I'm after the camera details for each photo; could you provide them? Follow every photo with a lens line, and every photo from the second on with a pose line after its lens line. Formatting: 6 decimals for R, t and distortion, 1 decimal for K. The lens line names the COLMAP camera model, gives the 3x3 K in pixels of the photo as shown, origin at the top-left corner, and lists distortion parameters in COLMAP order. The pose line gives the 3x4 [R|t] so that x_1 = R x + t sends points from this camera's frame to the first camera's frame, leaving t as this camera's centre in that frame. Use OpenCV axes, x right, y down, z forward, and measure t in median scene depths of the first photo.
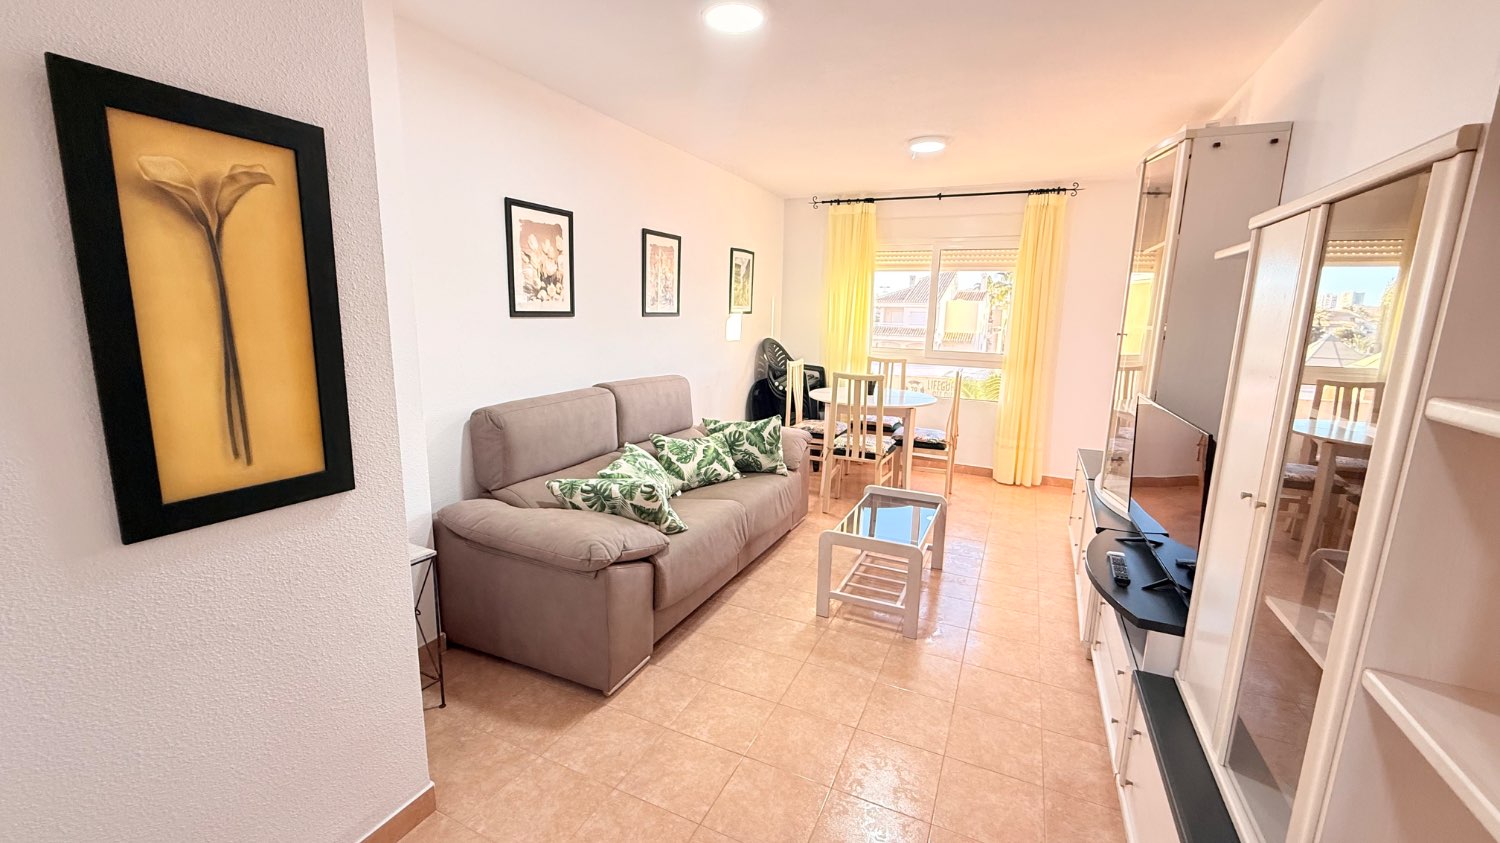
lens RADIAL K [[596.9, 0, 745.6], [0, 596.9, 420.1], [0, 0, 1]] dist [-0.001396, 0.000124]
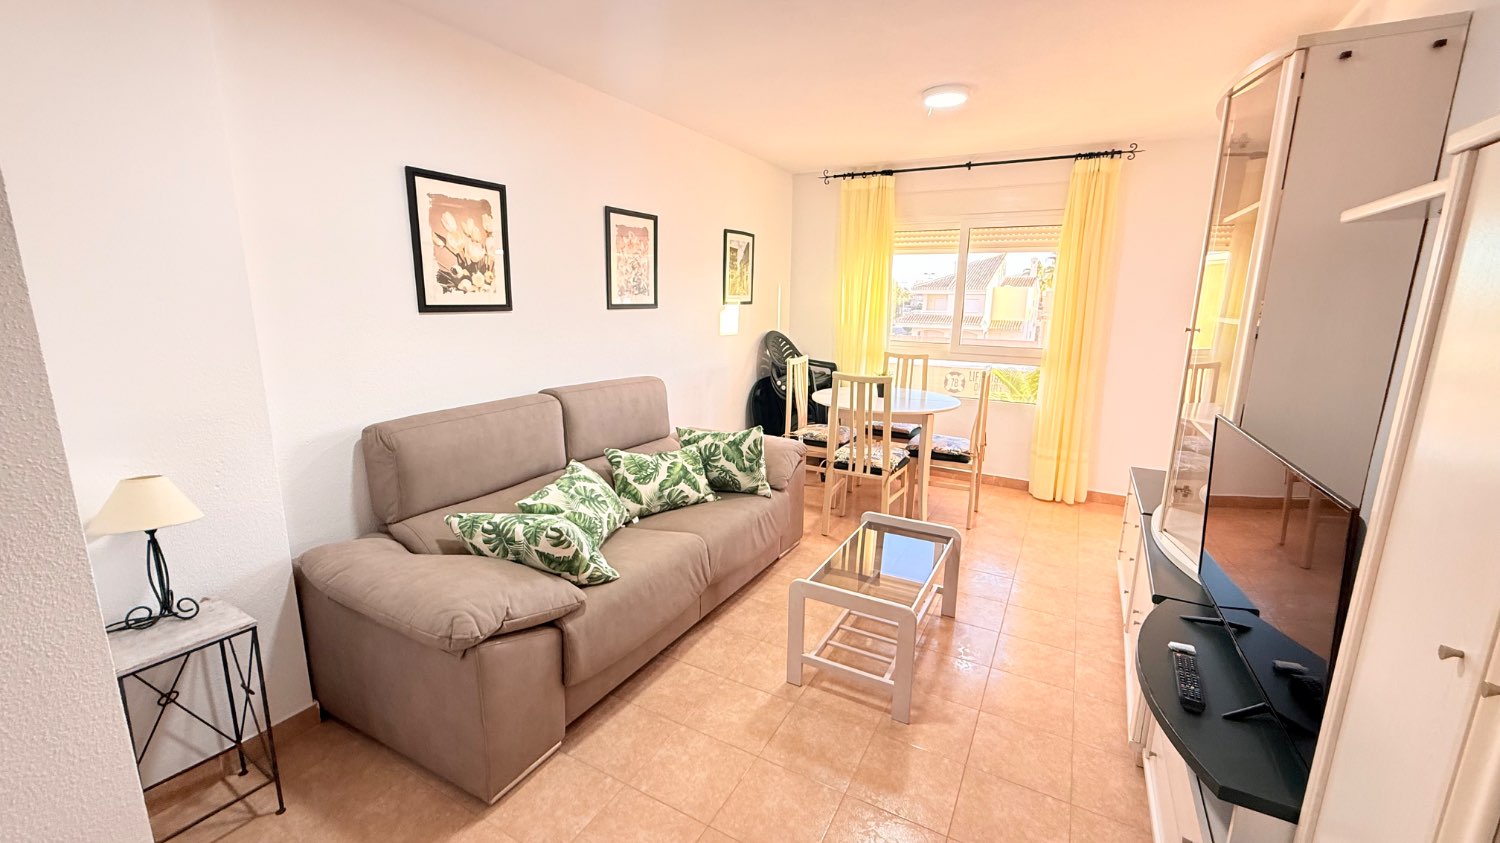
lens RADIAL K [[596.9, 0, 745.6], [0, 596.9, 420.1], [0, 0, 1]] dist [-0.001396, 0.000124]
pose [[0.997588, 0.005050, -0.069235, 0.114928], [-0.003758, 0.999817, 0.018774, -0.039731], [0.069317, -0.018468, 0.997424, 0.197906]]
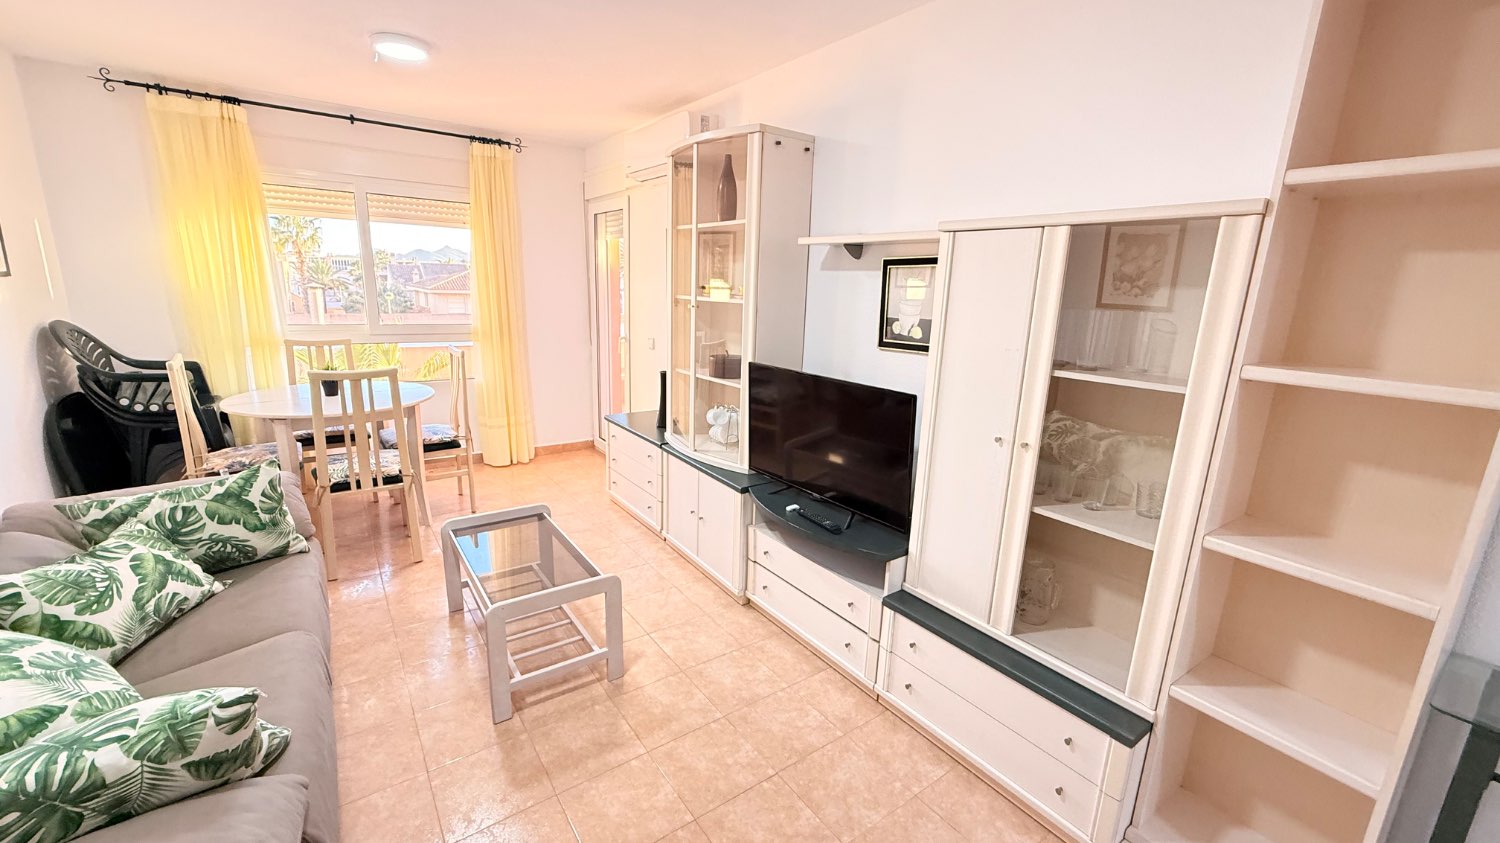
lens RADIAL K [[596.9, 0, 745.6], [0, 596.9, 420.1], [0, 0, 1]] dist [-0.001396, 0.000124]
pose [[0.490788, -0.200231, 0.847959, -0.255027], [0.136541, 0.978885, 0.152119, -0.089022], [-0.860514, 0.041123, 0.507765, 0.367310]]
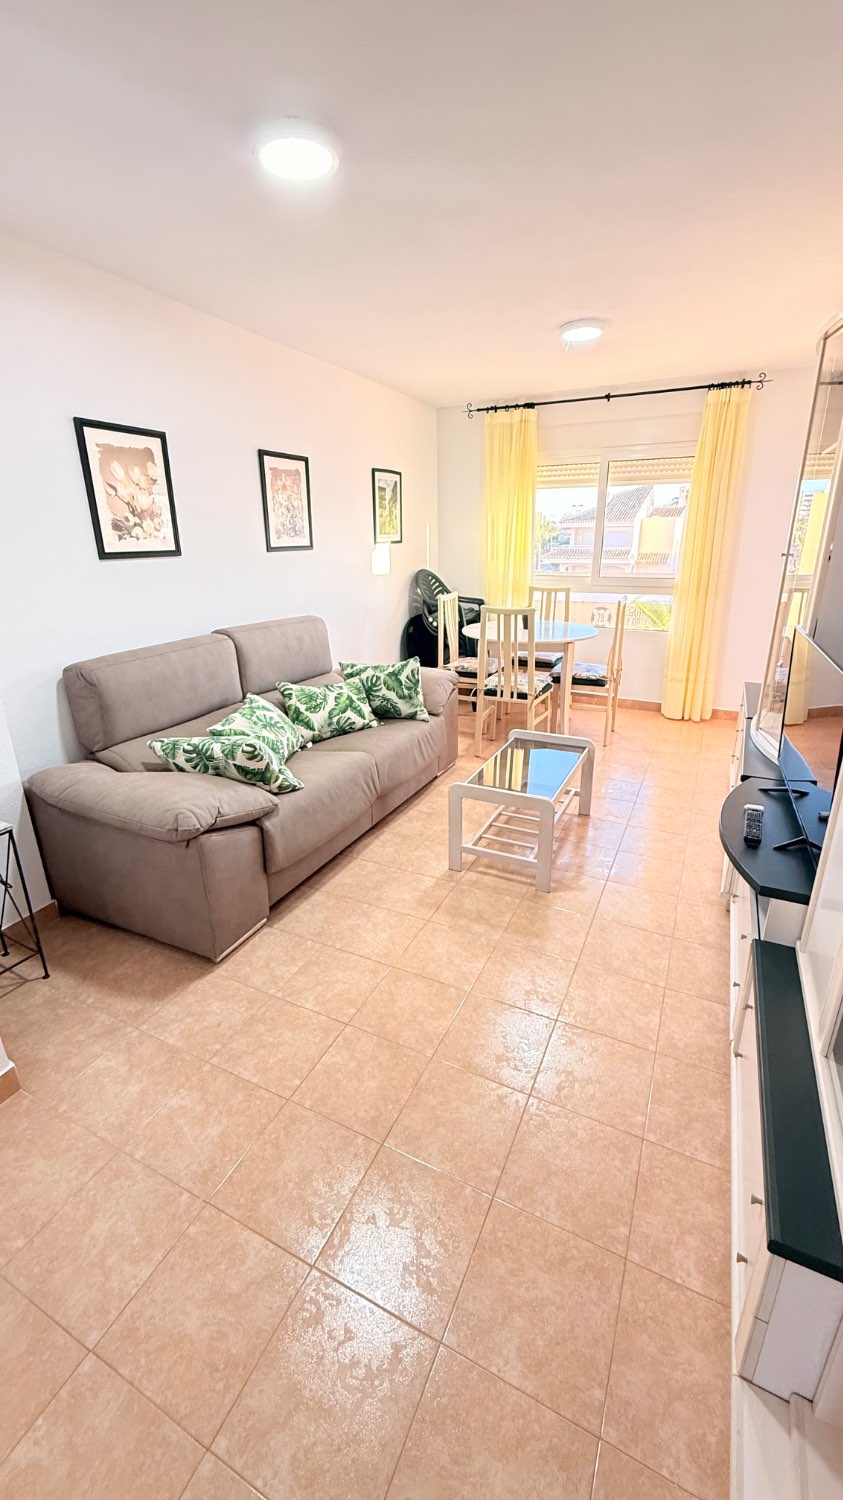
lens RADIAL K [[596.9, 0, 423.9], [0, 596.9, 743.8], [0, 0, 1]] dist [-0.001396, 0.000124]
pose [[0.999254, -0.029065, -0.025447, 0.106929], [0.032580, 0.988018, 0.150862, -0.017942], [0.020757, -0.151578, 0.988227, 0.078991]]
